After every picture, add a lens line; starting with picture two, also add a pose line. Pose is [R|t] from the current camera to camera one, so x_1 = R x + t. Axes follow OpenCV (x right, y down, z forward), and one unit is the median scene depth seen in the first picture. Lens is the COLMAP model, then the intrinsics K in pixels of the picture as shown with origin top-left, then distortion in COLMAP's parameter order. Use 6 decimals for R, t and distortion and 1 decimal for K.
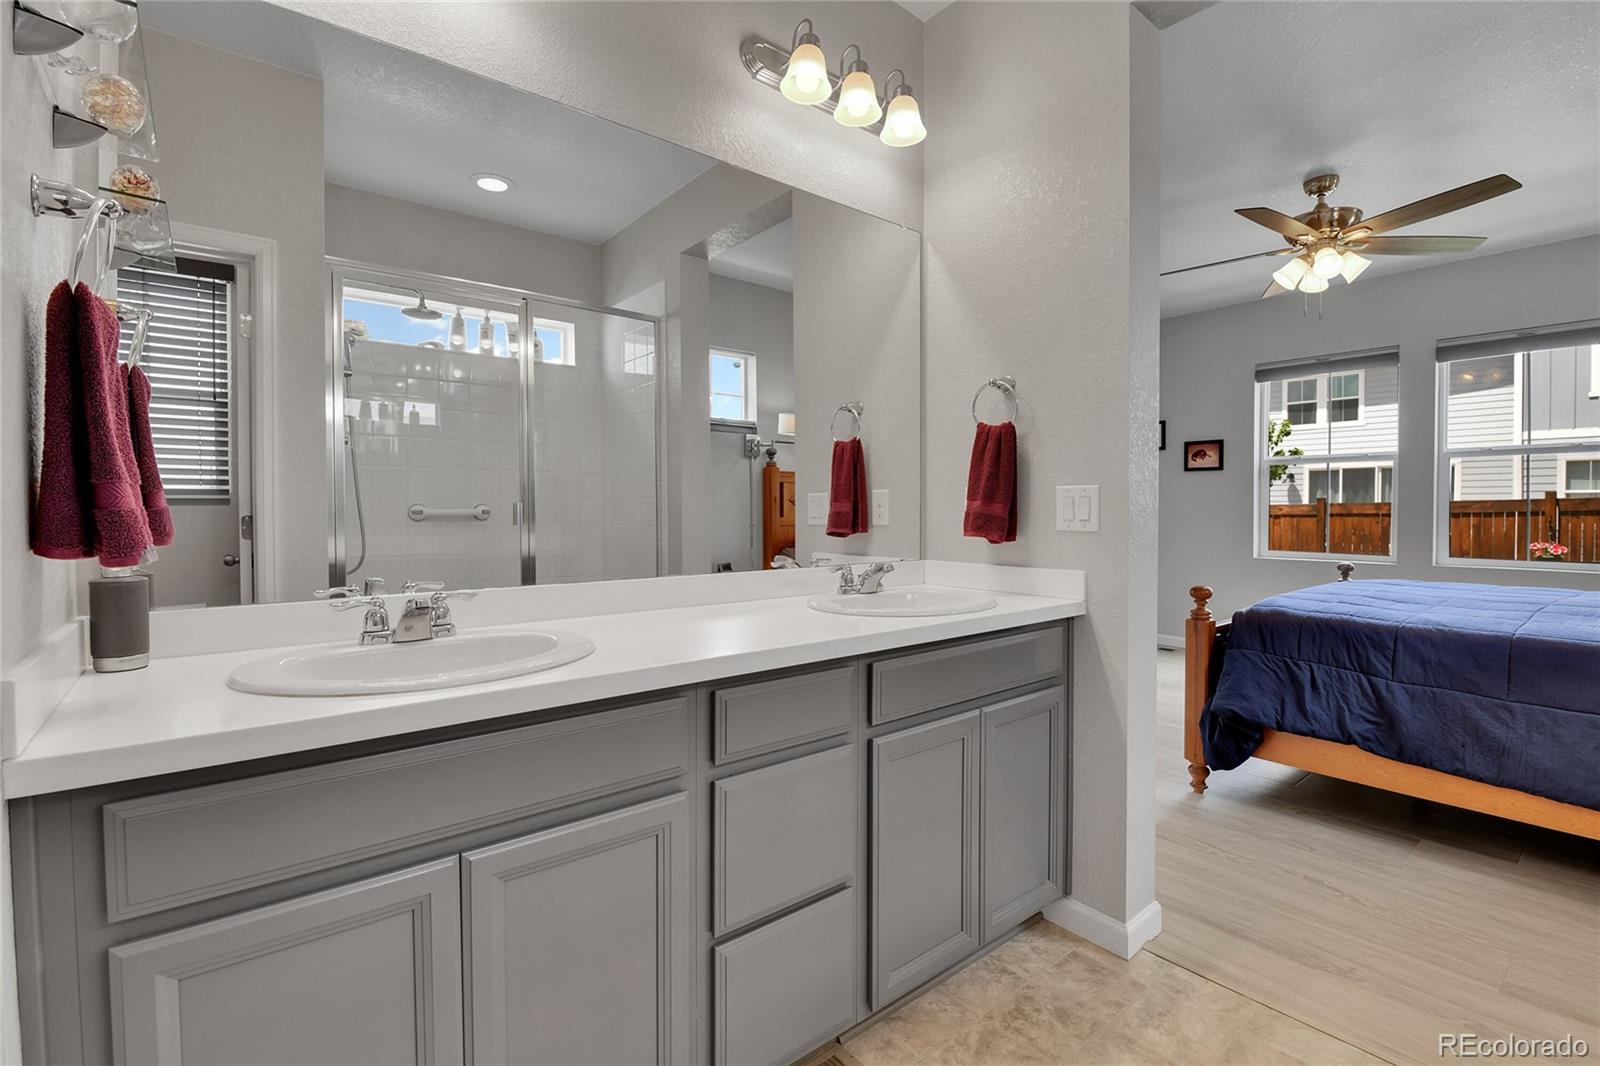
lens RADIAL K [[703.6, 0, 802.9], [0, 703.6, 521.3], [0, 0, 1]] dist [-0.009666, -0.005727]
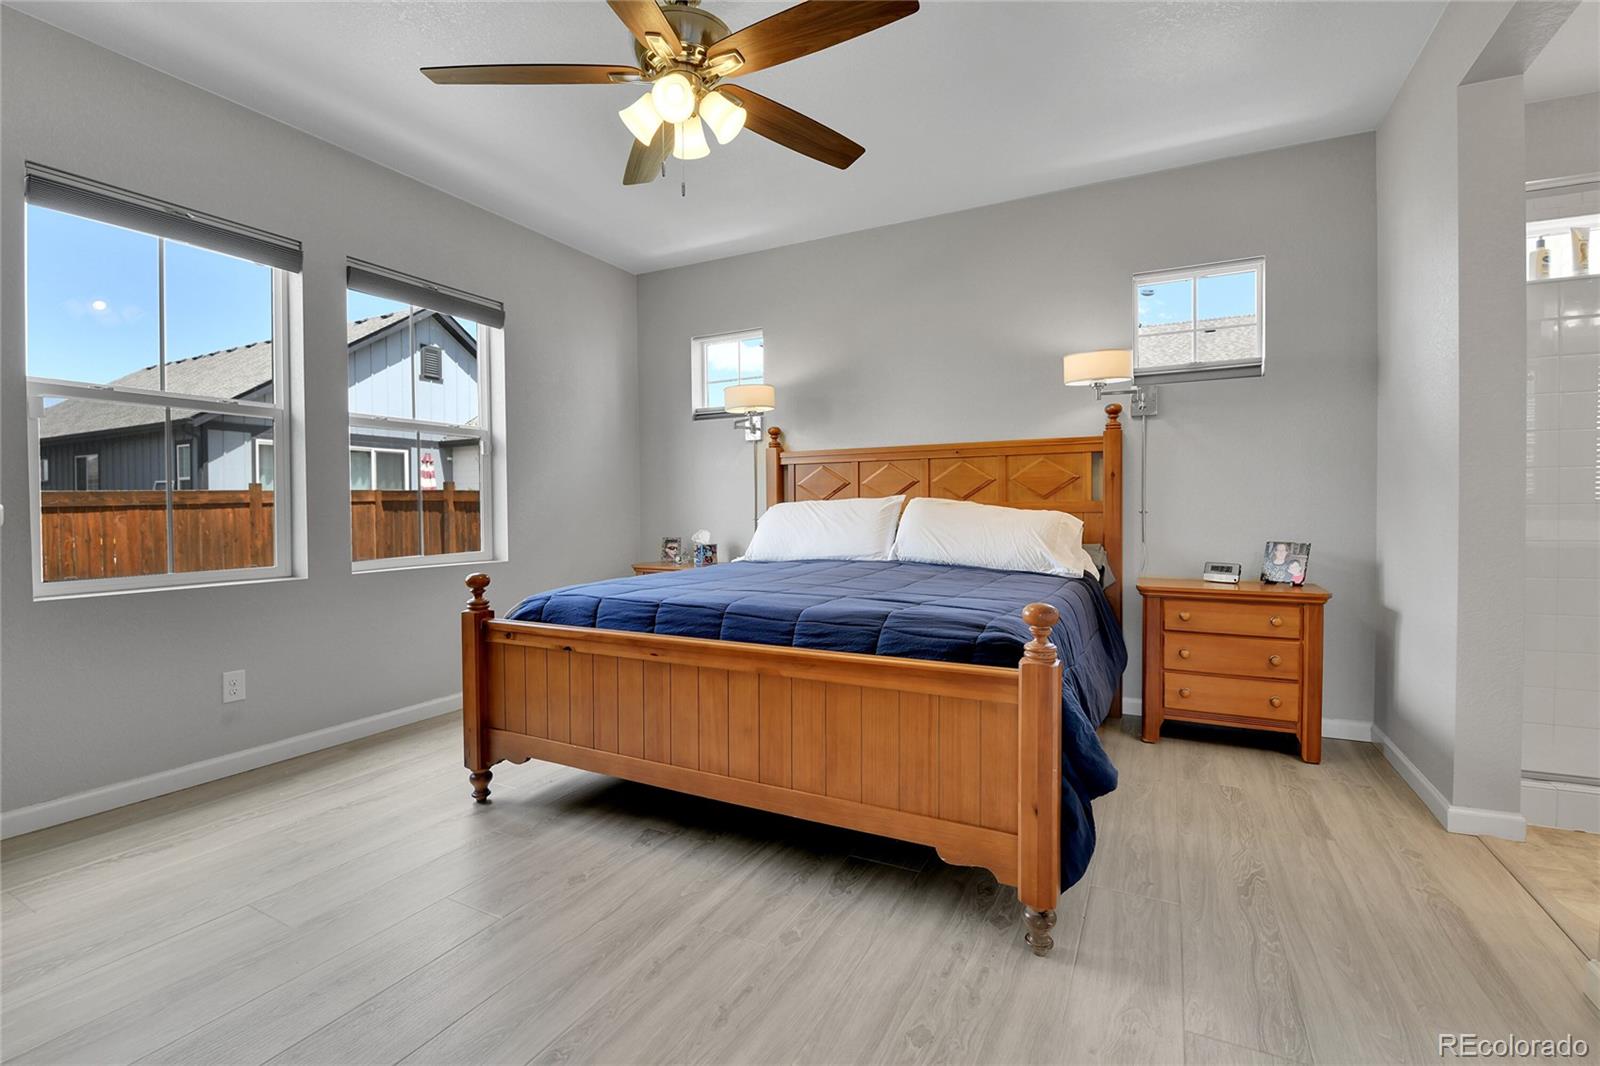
lens RADIAL K [[703.6, 0, 801.8], [0, 703.6, 513.3], [0, 0, 1]] dist [-0.009666, -0.005727]
pose [[-0.402253, -0.011934, 0.915451, 0.146047], [0.020947, 0.999533, 0.022234, -0.007773], [-0.915289, 0.028120, -0.401815, 1.931883]]
